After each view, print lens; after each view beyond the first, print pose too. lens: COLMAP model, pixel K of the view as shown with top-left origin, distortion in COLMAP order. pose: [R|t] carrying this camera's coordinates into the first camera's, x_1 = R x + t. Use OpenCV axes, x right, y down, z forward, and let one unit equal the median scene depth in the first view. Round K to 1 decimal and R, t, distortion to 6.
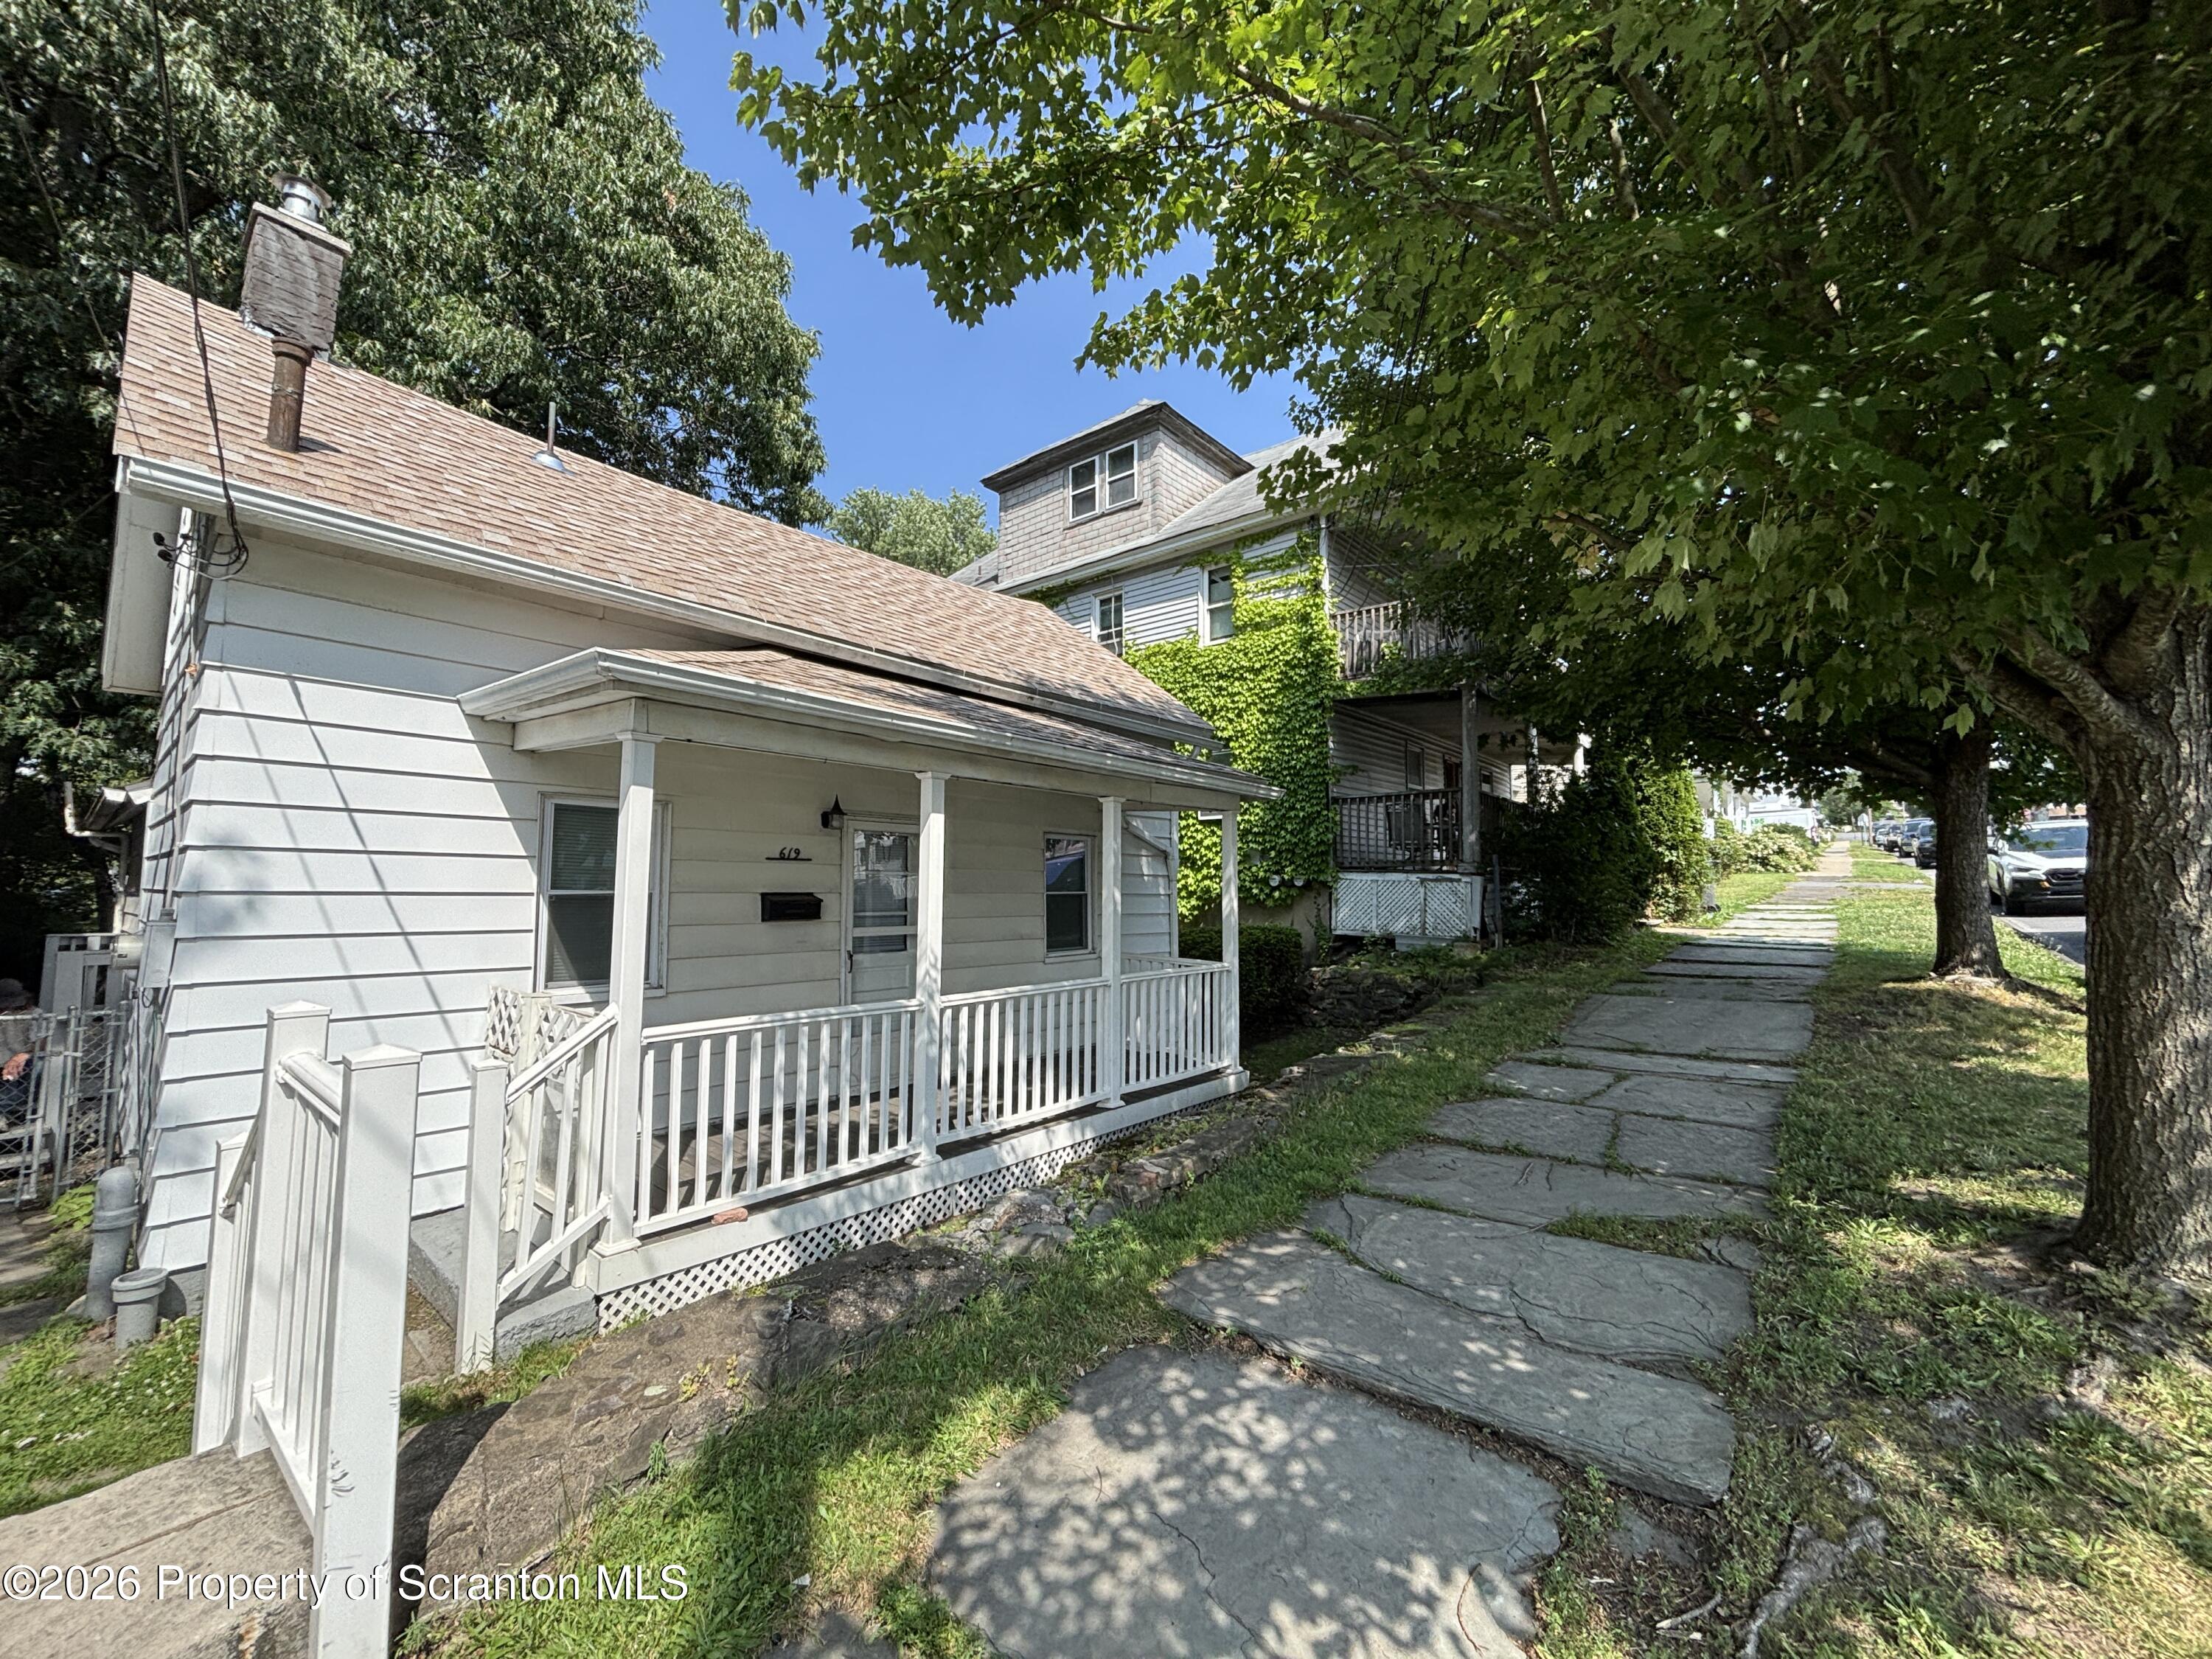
lens RADIAL K [[907.8, 0, 1091.6], [0, 907.8, 830.5], [0, 0, 1]] dist [0.006855, 0.001830]
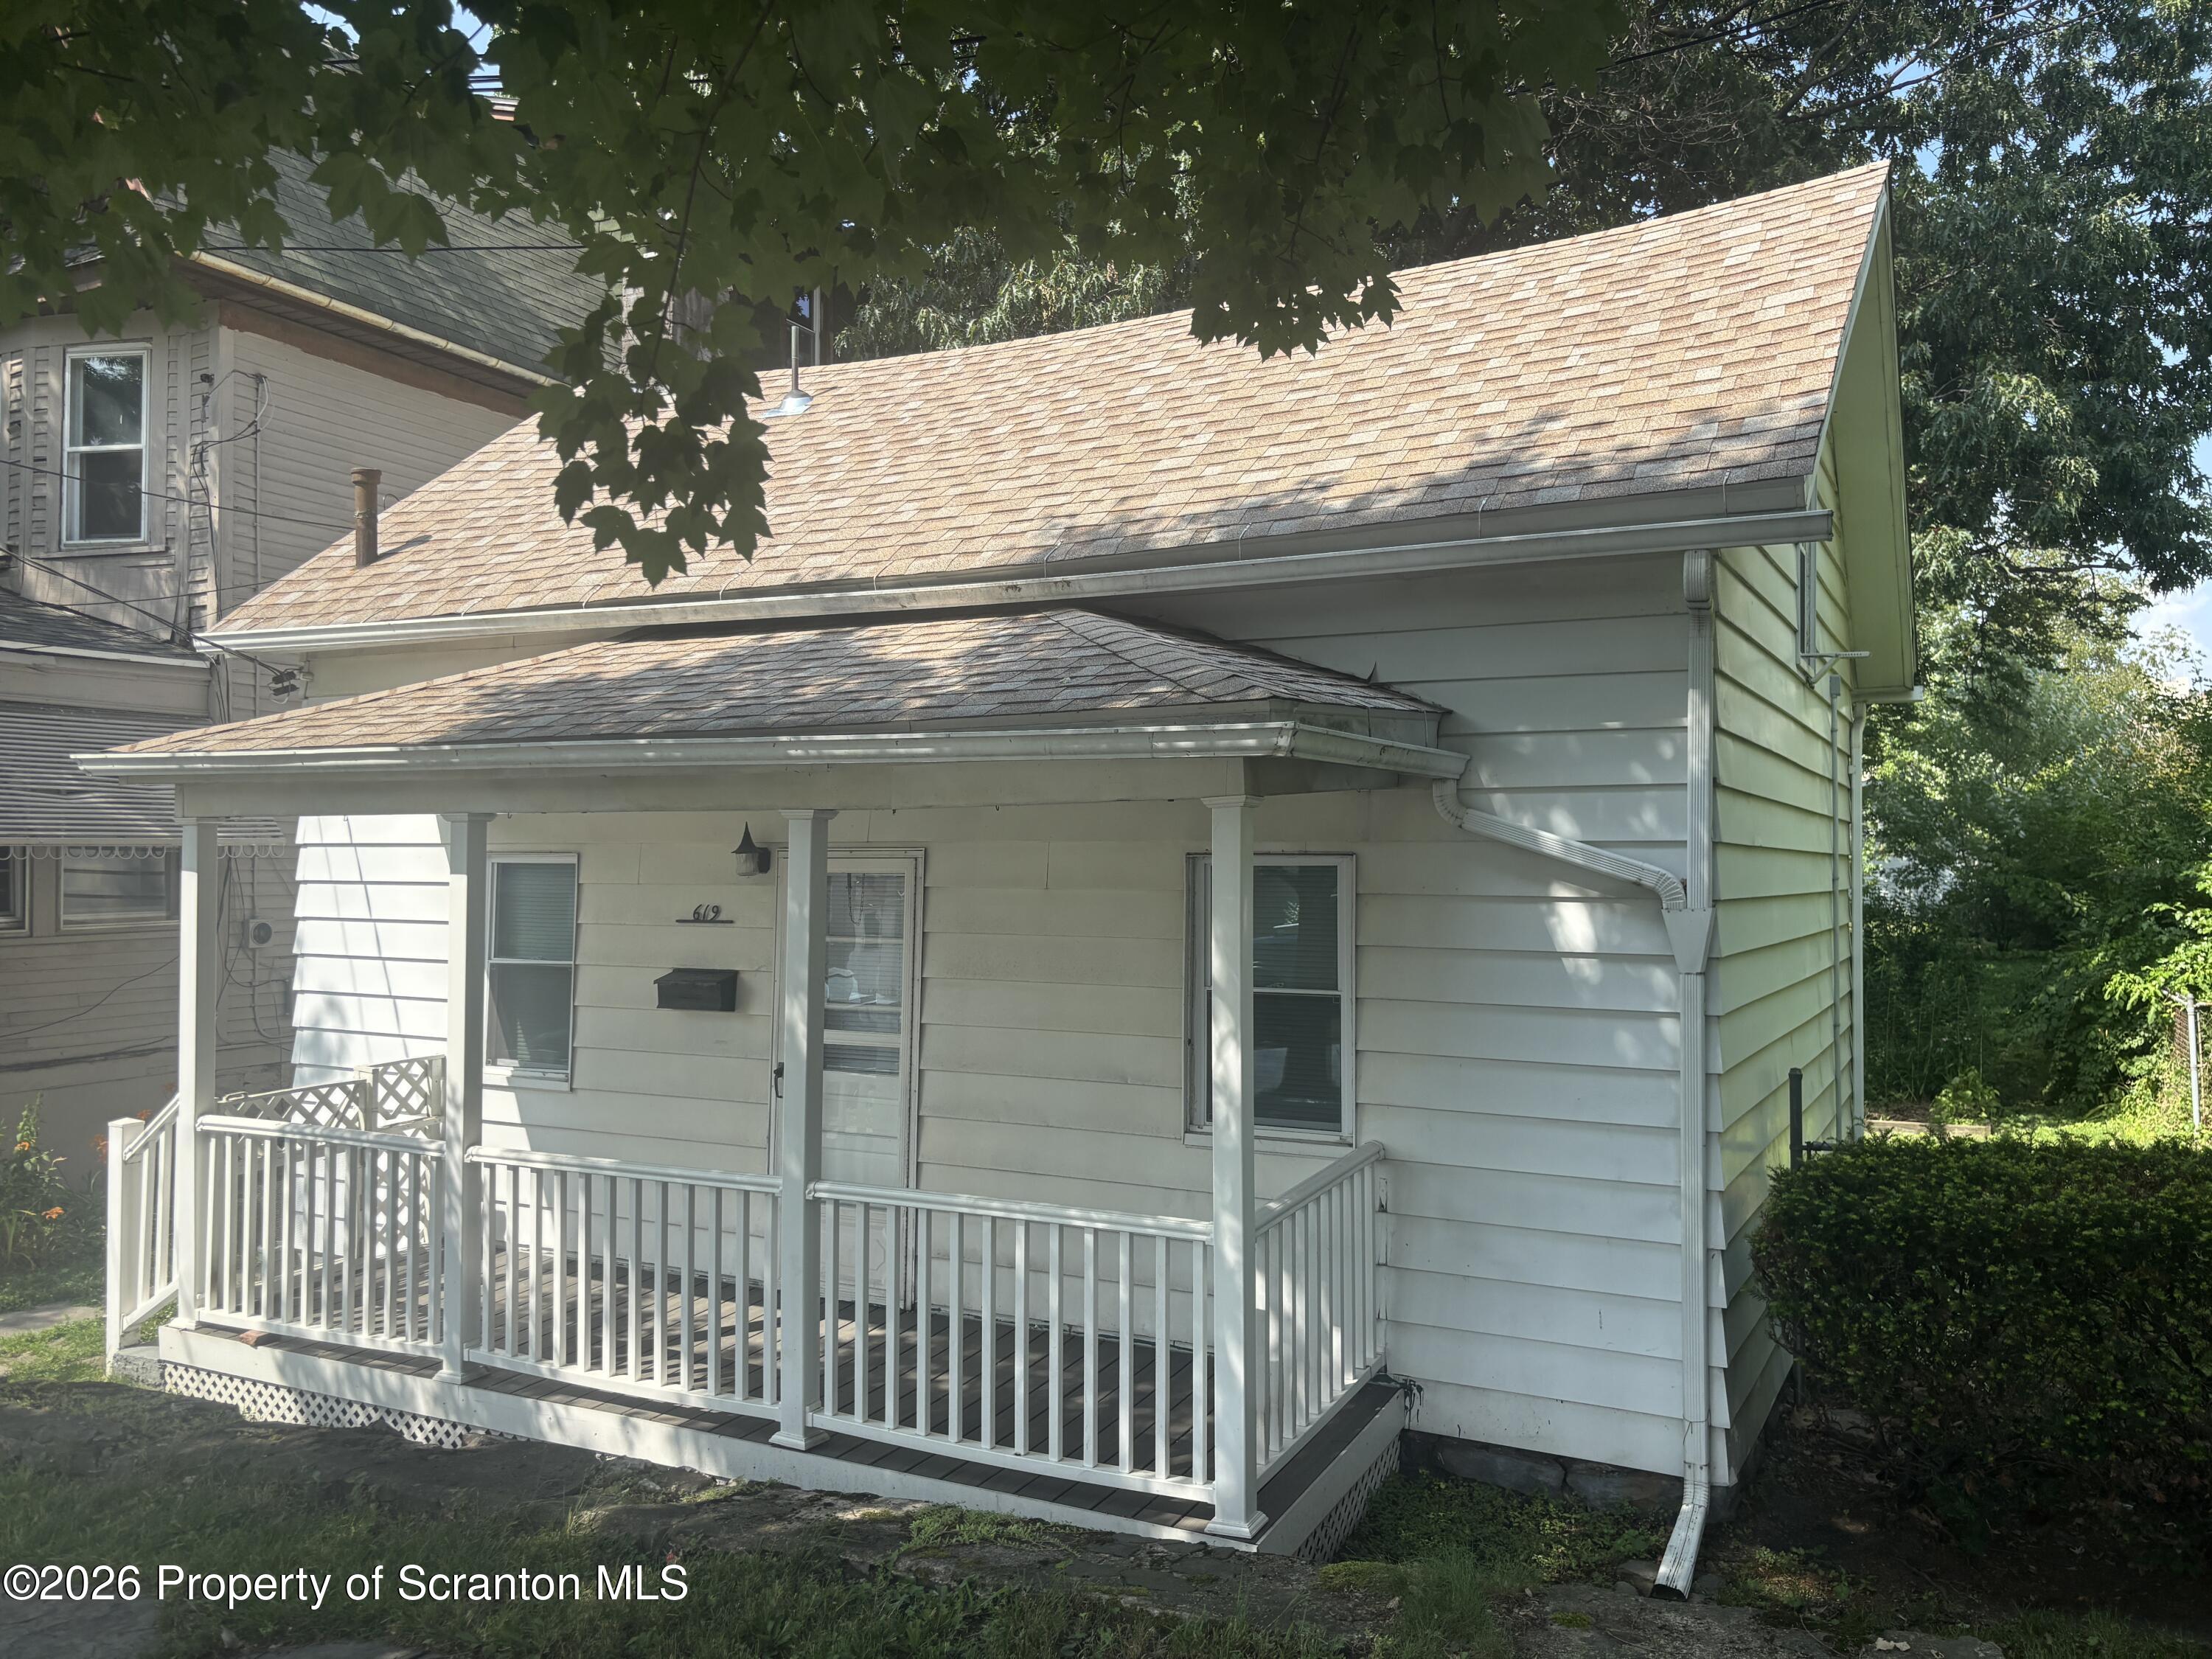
lens RADIAL K [[1693.7, 0, 1068.4], [0, 1693.7, 828.0], [0, 0, 1]] dist [0.061349, -0.065562]
pose [[0.200410, -0.022916, -0.979444, 1.171894], [0.069042, 0.997571, -0.009213, -0.009462], [0.977276, -0.065776, 0.201505, 1.195437]]
